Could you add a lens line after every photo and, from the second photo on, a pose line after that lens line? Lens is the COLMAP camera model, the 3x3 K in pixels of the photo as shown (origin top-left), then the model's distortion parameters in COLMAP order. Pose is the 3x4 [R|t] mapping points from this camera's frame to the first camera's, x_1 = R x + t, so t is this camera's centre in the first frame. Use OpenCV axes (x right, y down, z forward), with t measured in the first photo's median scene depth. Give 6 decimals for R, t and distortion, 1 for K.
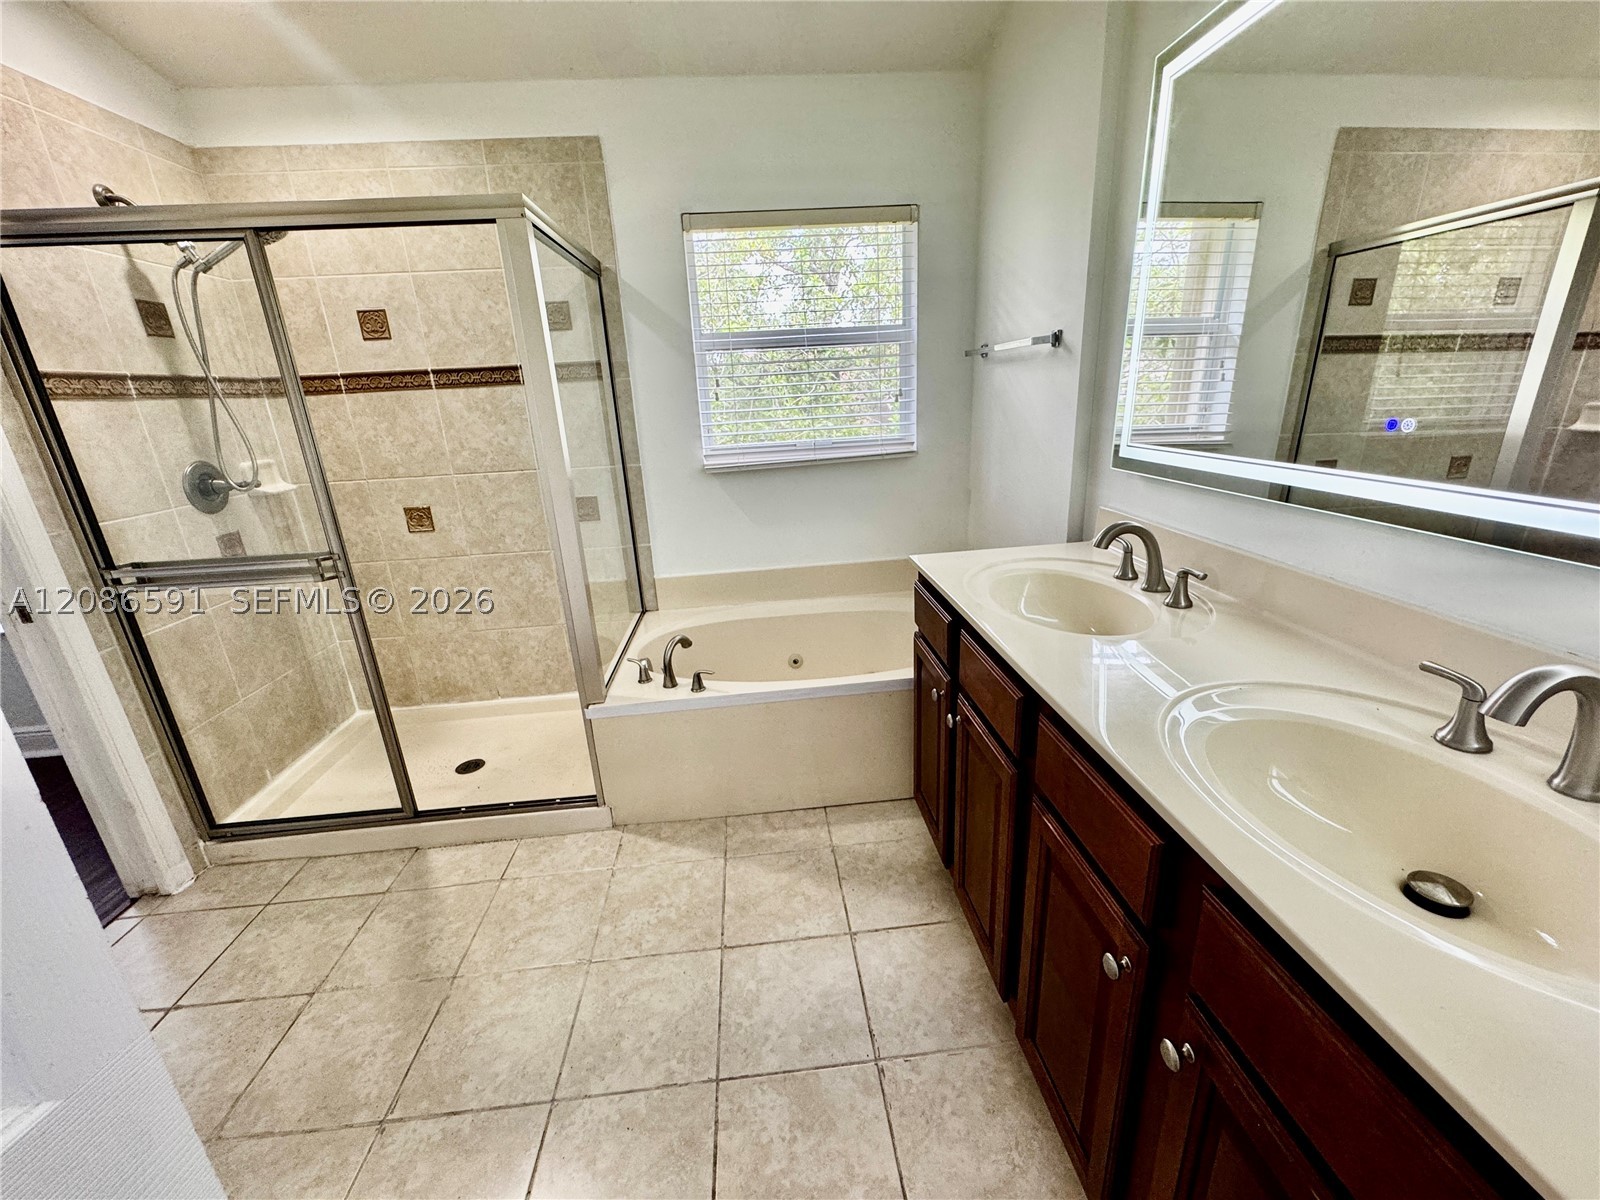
lens RADIAL K [[638.8, 0, 800.1], [0, 638.8, 600.9], [0, 0, 1]] dist [-0.003606, 0.000768]
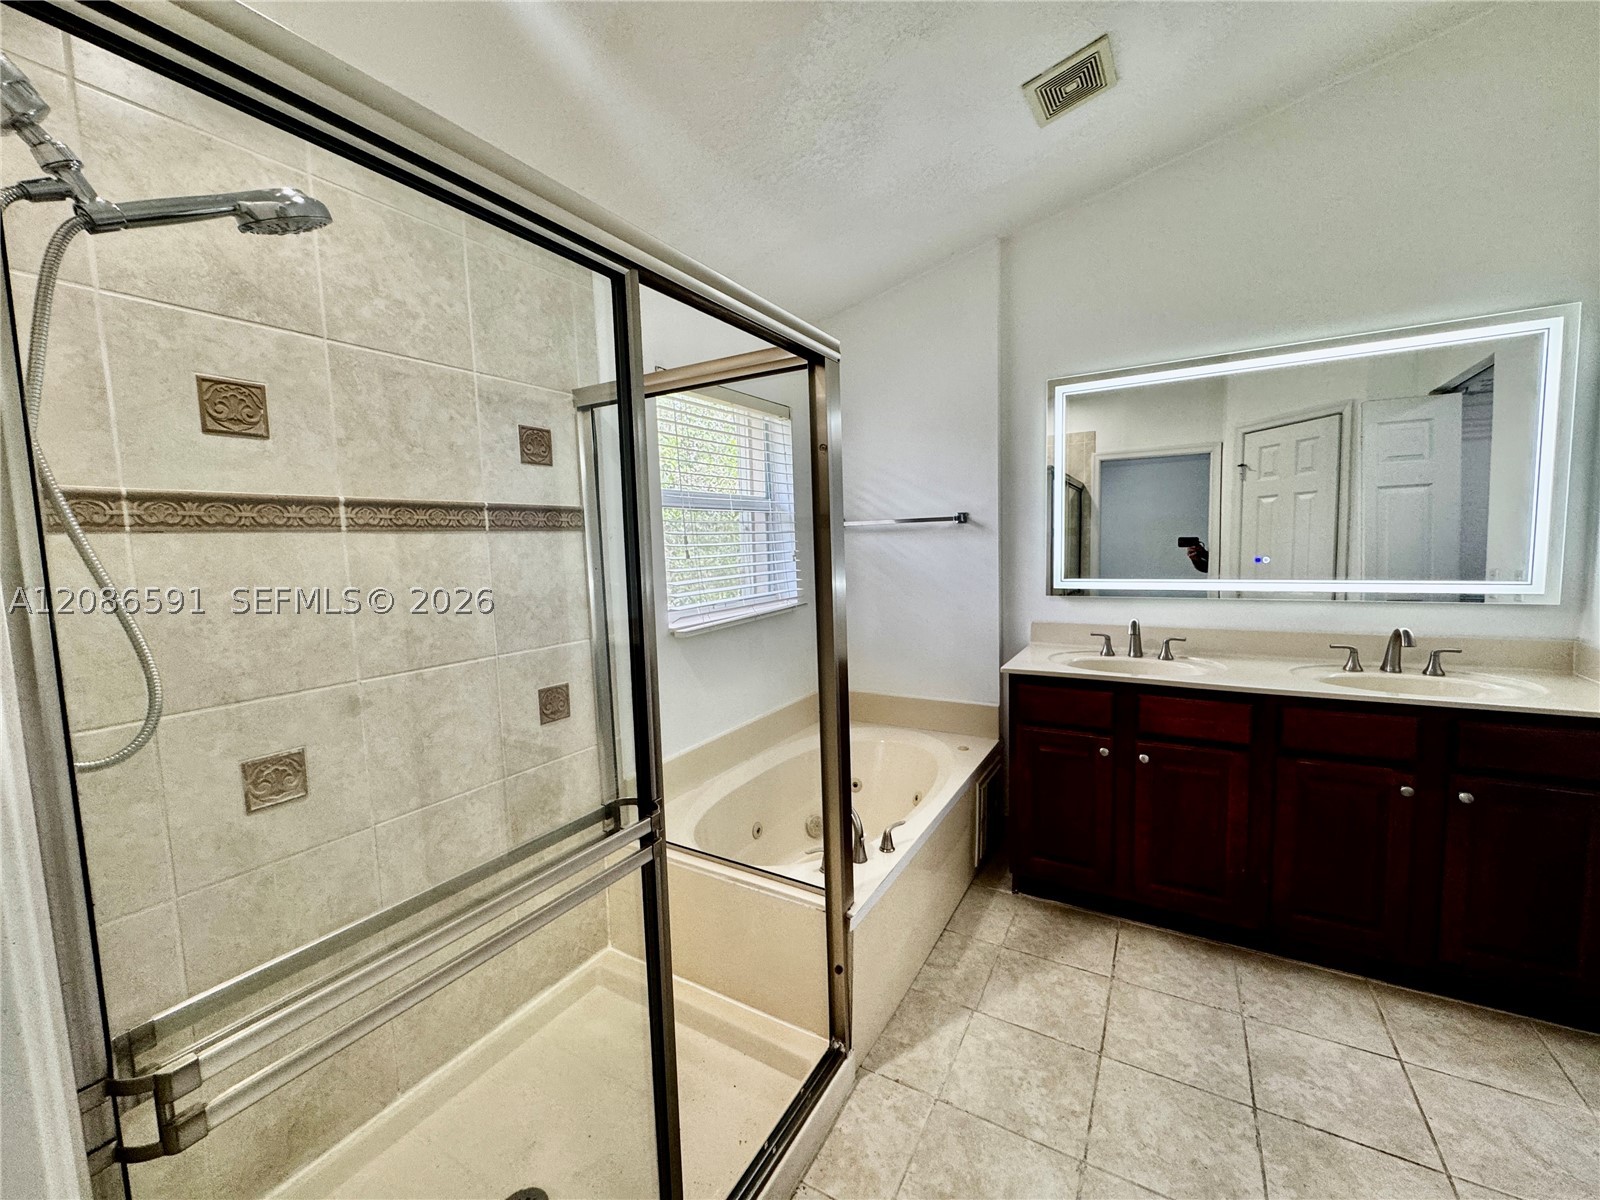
lens RADIAL K [[638.8, 0, 800.7], [0, 638.8, 599.2], [0, 0, 1]] dist [-0.003606, 0.000768]
pose [[0.577524, -0.042117, 0.815286, -0.820022], [0.255647, 0.957769, -0.131615, -0.101058], [-0.775313, 0.284436, 0.563902, 0.396855]]
